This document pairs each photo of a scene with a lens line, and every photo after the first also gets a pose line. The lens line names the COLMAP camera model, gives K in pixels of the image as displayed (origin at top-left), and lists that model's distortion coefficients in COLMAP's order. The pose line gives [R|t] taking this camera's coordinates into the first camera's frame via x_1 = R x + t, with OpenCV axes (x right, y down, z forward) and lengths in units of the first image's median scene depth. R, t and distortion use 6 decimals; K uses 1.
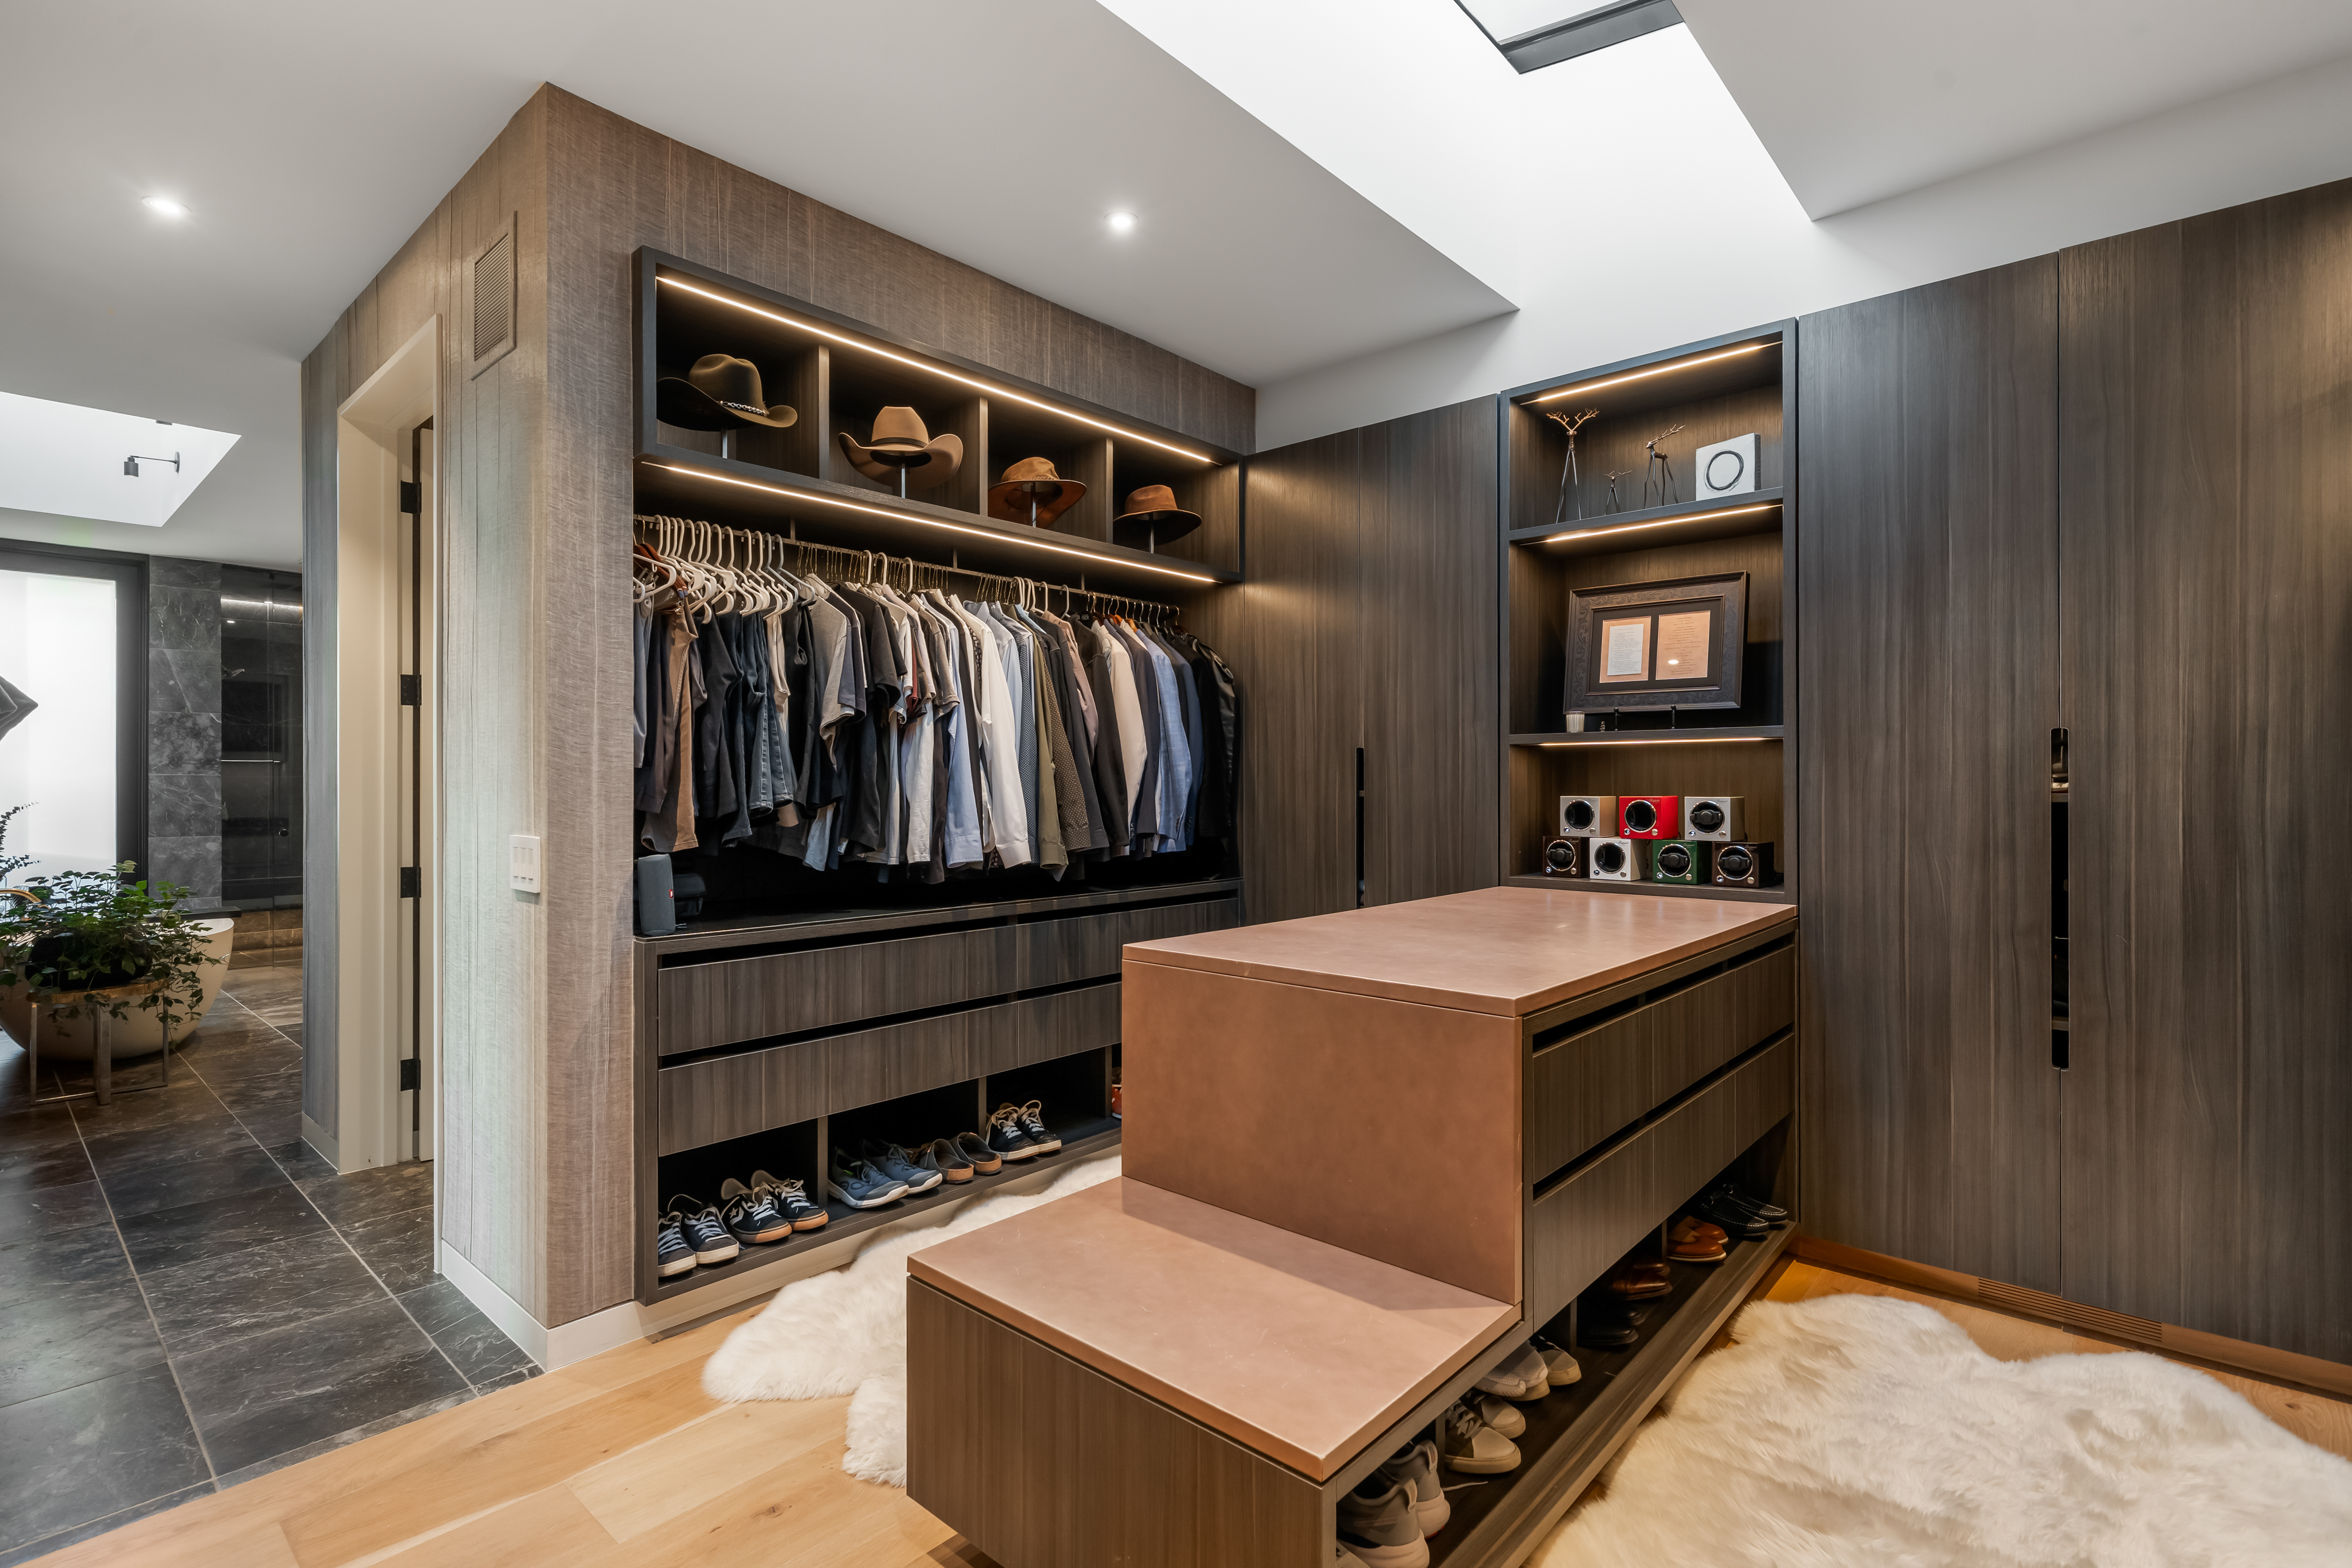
lens RADIAL K [[1082.1, 0, 1178.1], [0, 1082.1, 786.5], [0, 0, 1]] dist [0.001421, 0.000058]
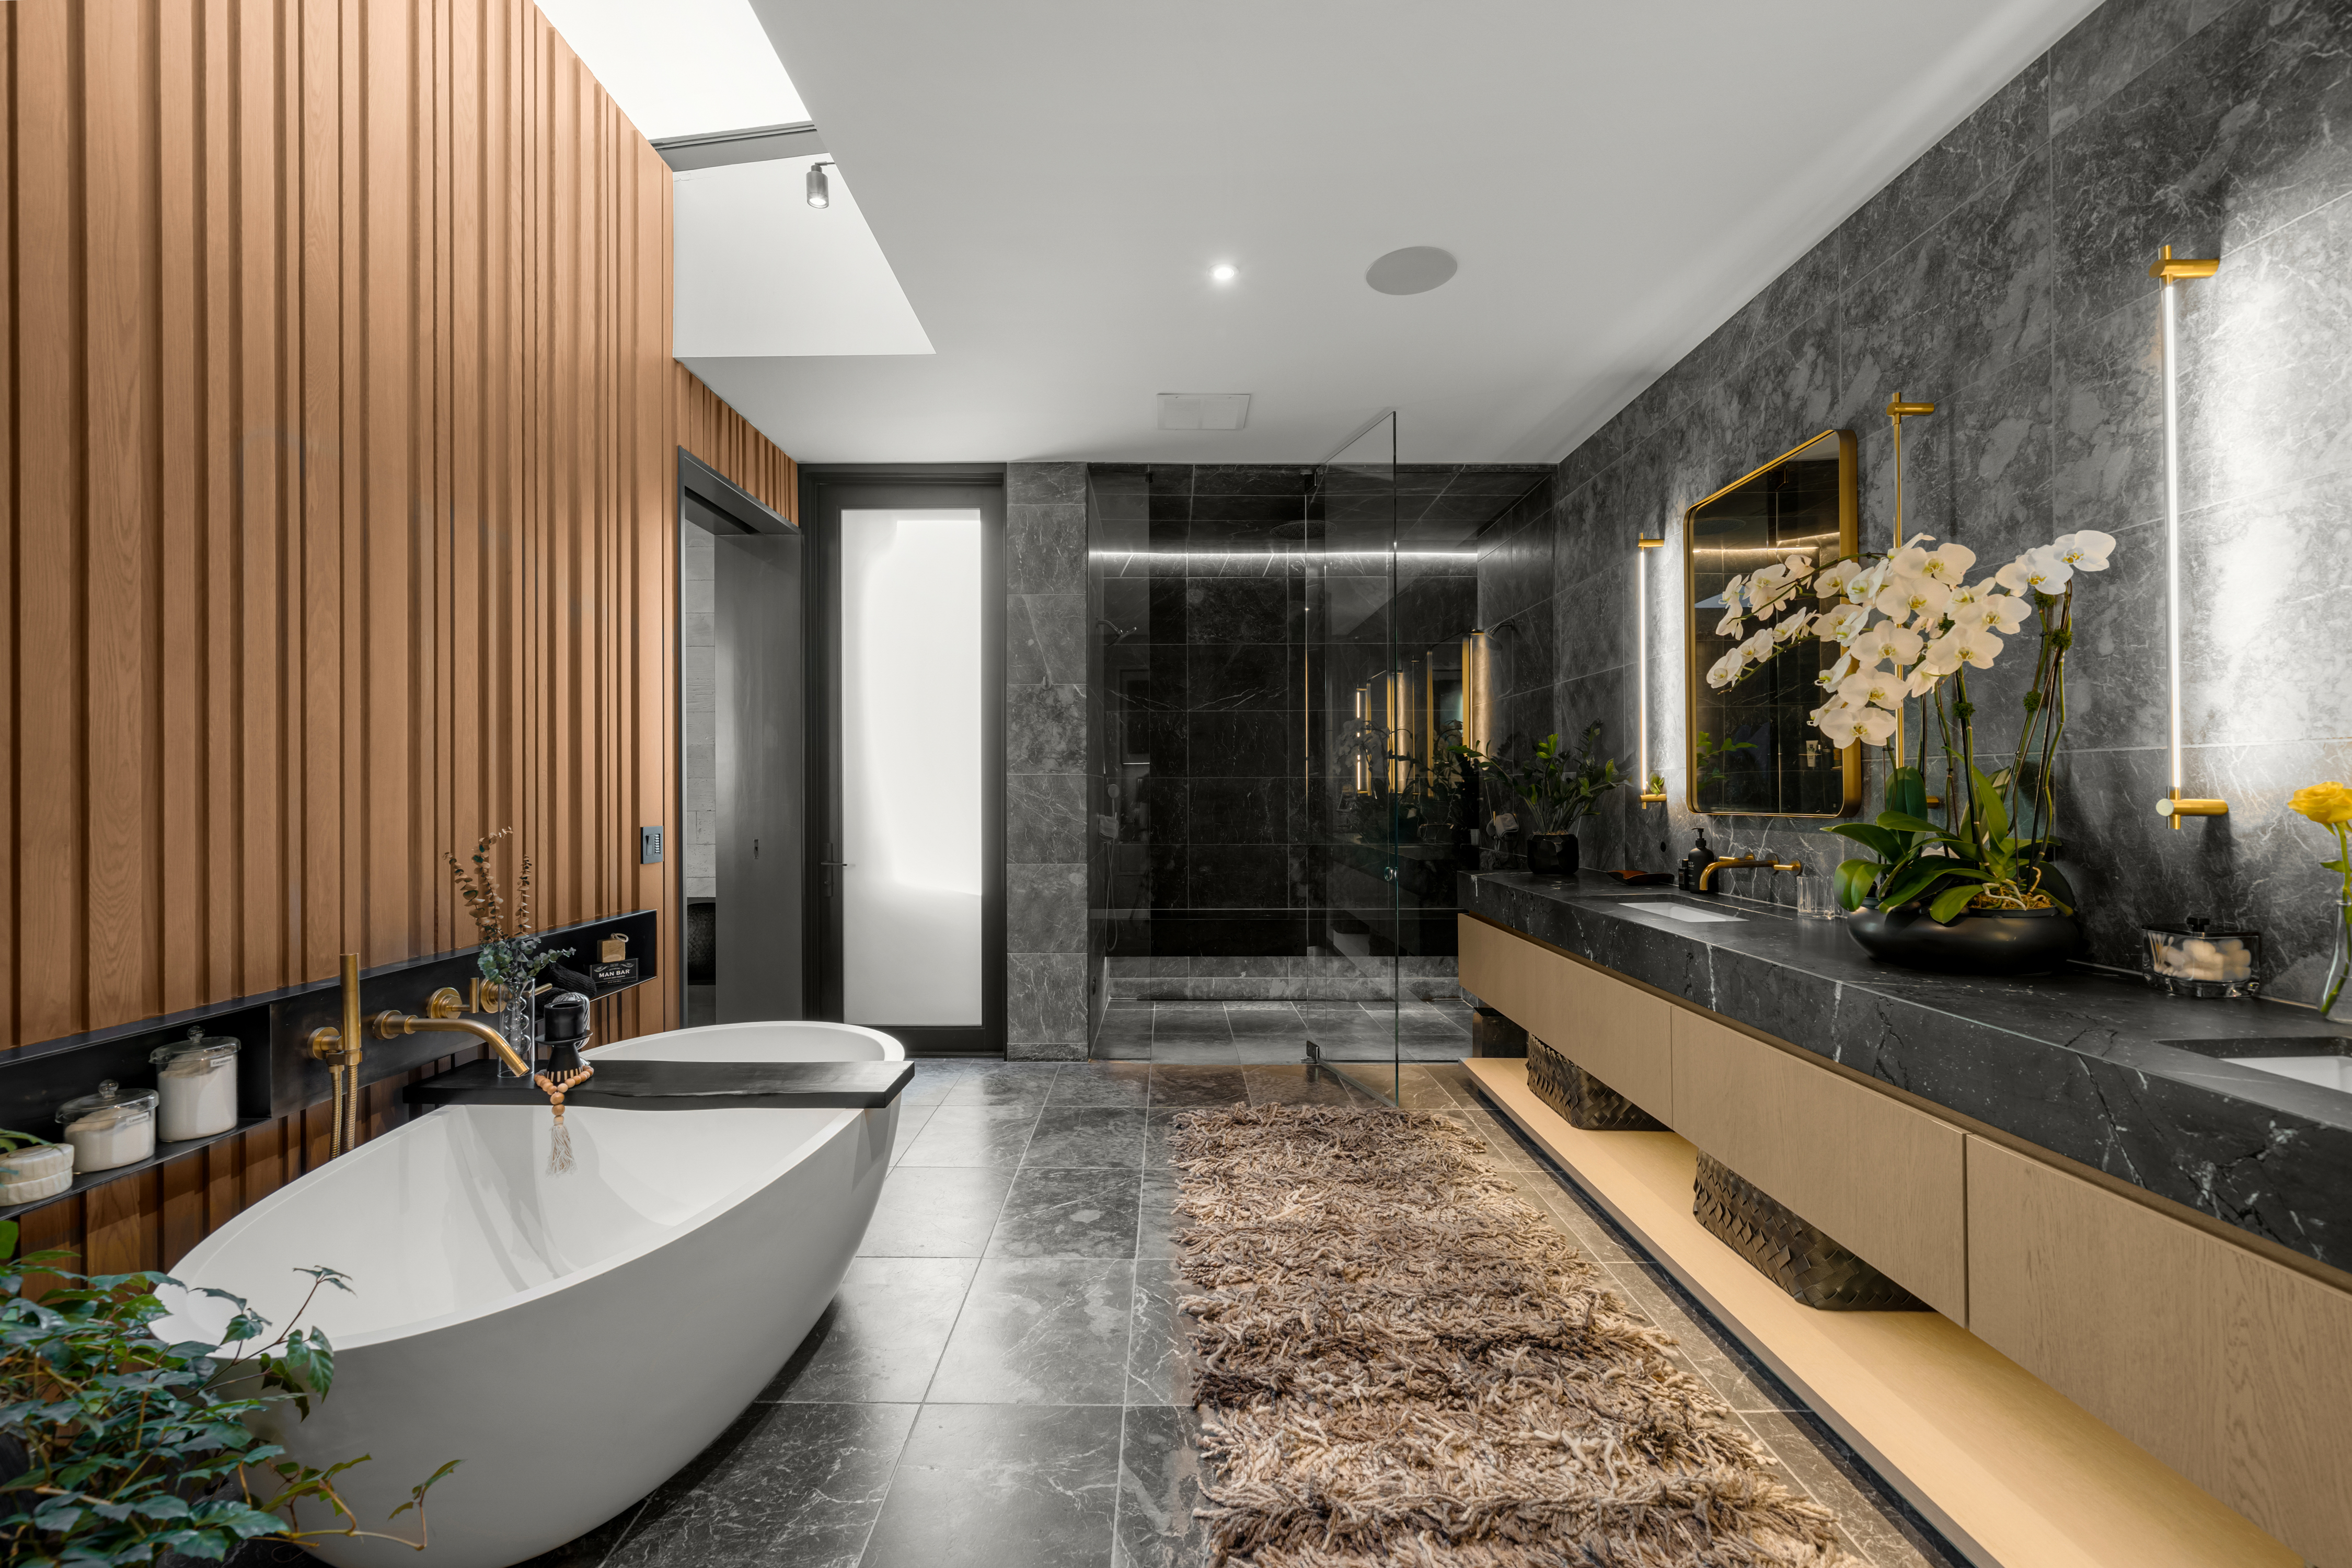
lens RADIAL K [[958.6, 0, 1186.9], [0, 958.6, 786.7], [0, 0, 1]] dist [-0.000664, -0.000340]
pose [[0.666446, -0.006200, -0.745527, -0.400316], [0.004218, 0.999981, -0.004546, 0.000283], [0.745541, -0.000115, 0.666460, 0.658549]]
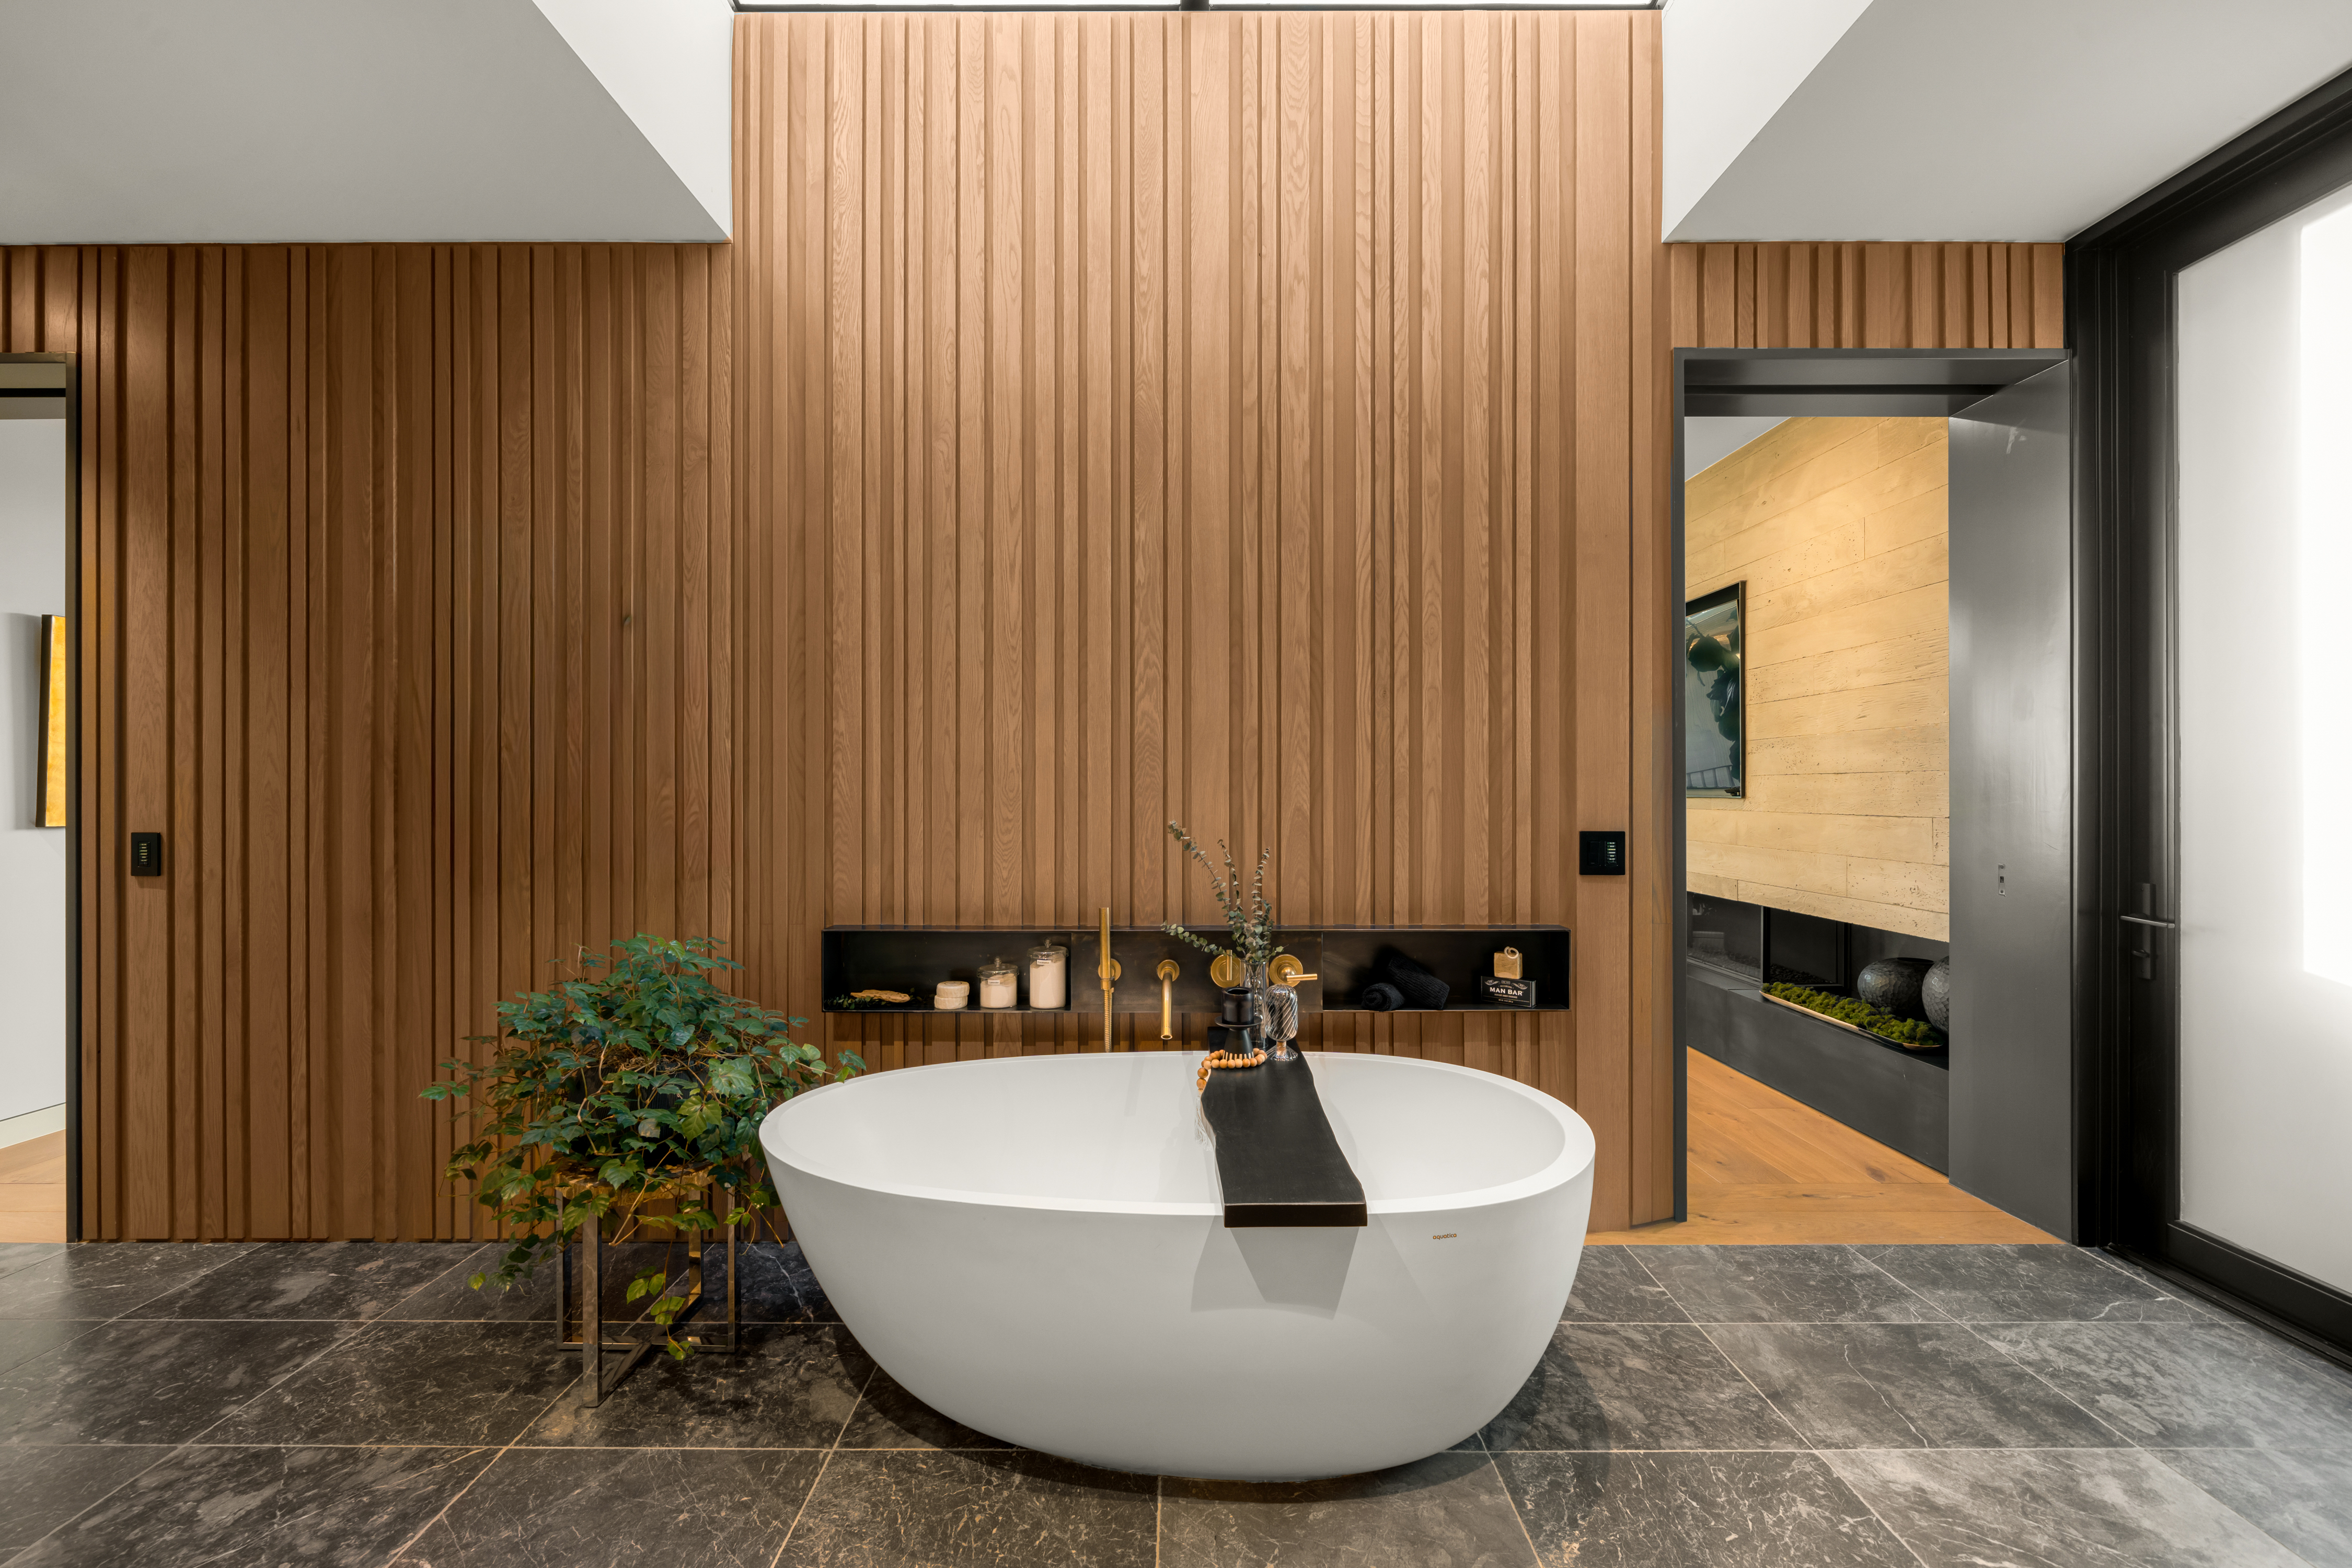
lens RADIAL K [[958.6, 0, 1179.6], [0, 958.6, 773.3], [0, 0, 1]] dist [-0.000664, -0.000340]
pose [[-0.752511, -0.001749, -0.658577, -0.516403], [-0.003962, 0.999990, 0.001871, -0.006118], [0.658568, 0.004017, -0.752511, 0.909593]]
